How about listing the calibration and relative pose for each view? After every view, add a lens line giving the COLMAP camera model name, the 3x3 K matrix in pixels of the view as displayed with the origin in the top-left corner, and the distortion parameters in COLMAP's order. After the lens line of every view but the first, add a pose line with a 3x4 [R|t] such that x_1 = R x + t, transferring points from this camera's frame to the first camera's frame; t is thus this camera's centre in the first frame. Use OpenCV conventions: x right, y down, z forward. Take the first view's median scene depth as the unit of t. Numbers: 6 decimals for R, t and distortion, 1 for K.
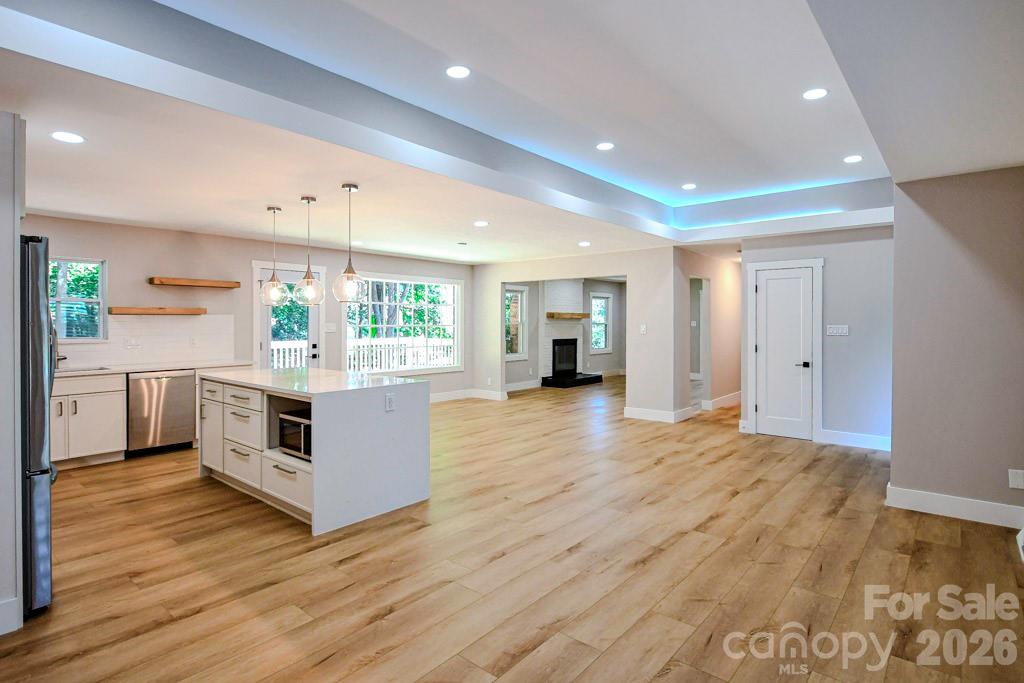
lens RADIAL K [[530.9, 0, 512.9], [0, 530.9, 321.6], [0, 0, 1]] dist [-0.000749, -0.000202]
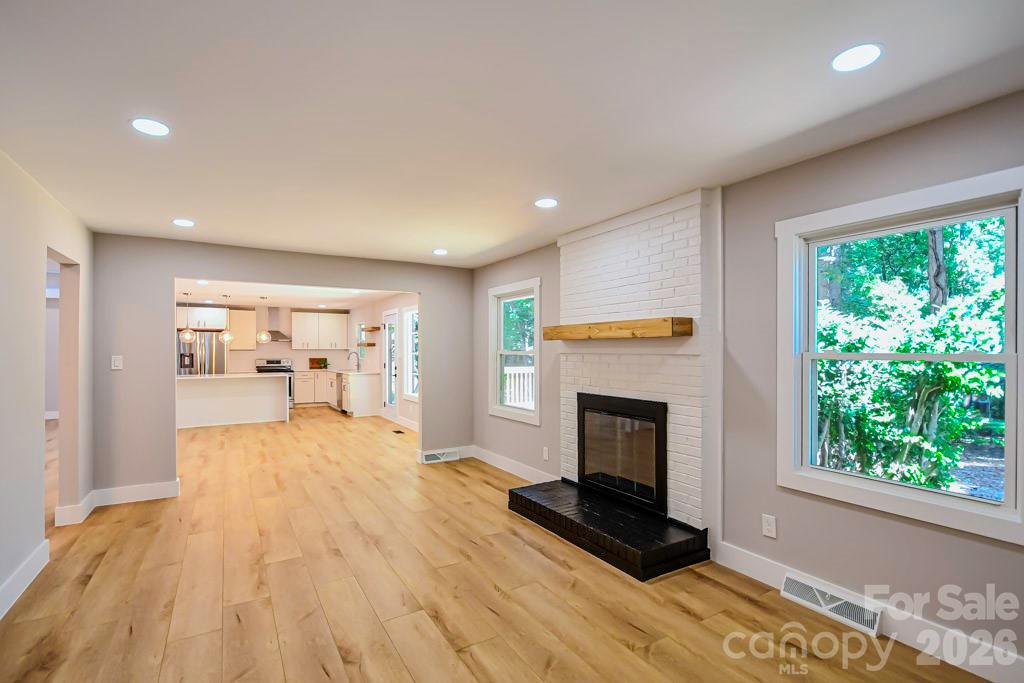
lens RADIAL K [[443.6, 0, 515.7], [0, 443.6, 350.0], [0, 0, 1]] dist [0.000000, -0.000076]
pose [[-0.270122, -0.007323, -0.962798, 0.630392], [-0.007166, 0.999959, -0.005595, 0.004752], [0.962799, 0.005388, -0.270164, 1.590003]]
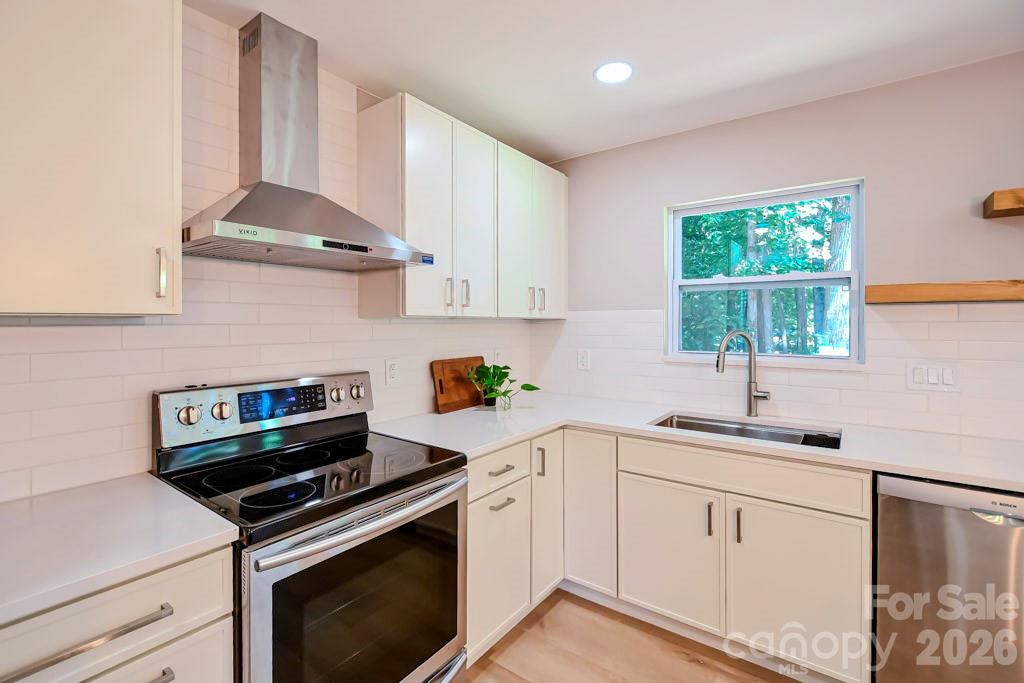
lens RADIAL K [[465.7, 0, 510.6], [0, 465.7, 318.7], [0, 0, 1]] dist [-0.000826, -0.000062]
pose [[0.068284, -0.004463, -0.997656, -0.316190], [-0.009399, 0.999943, -0.005116, 0.001306], [0.997622, 0.009726, 0.068238, 0.531032]]
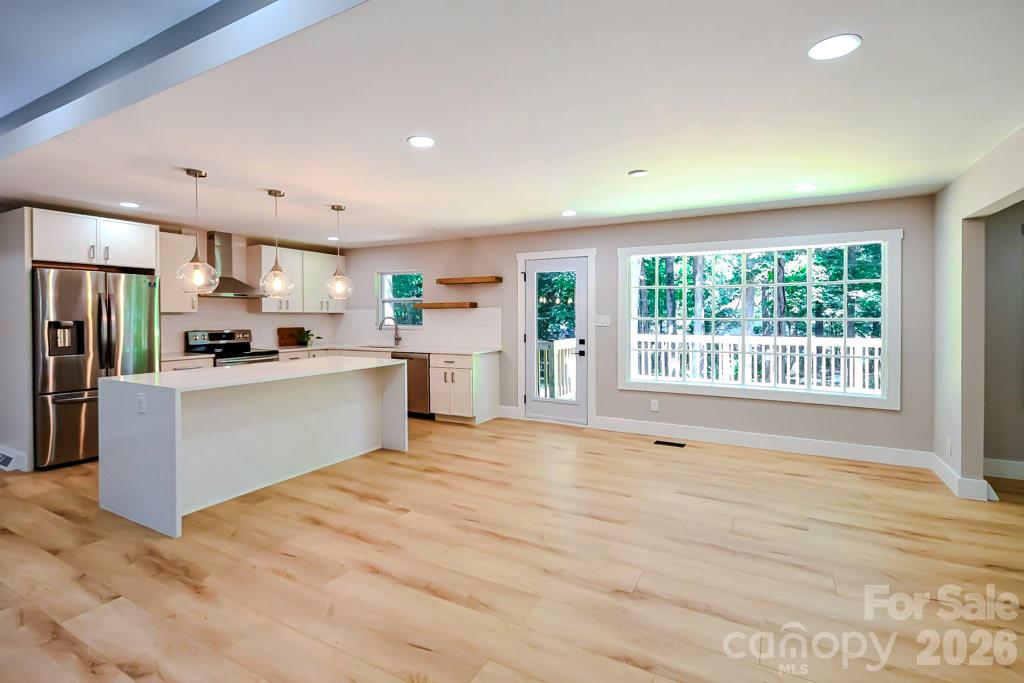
lens RADIAL K [[458.9, 0, 543.0], [0, 458.9, 317.7], [0, 0, 1]] dist [-0.001296, -0.000575]
pose [[0.236405, 0.000766, -0.971654, 0.355949], [-0.003863, 0.999993, -0.000152, 0.007496], [0.971647, 0.003790, 0.236406, 0.790286]]
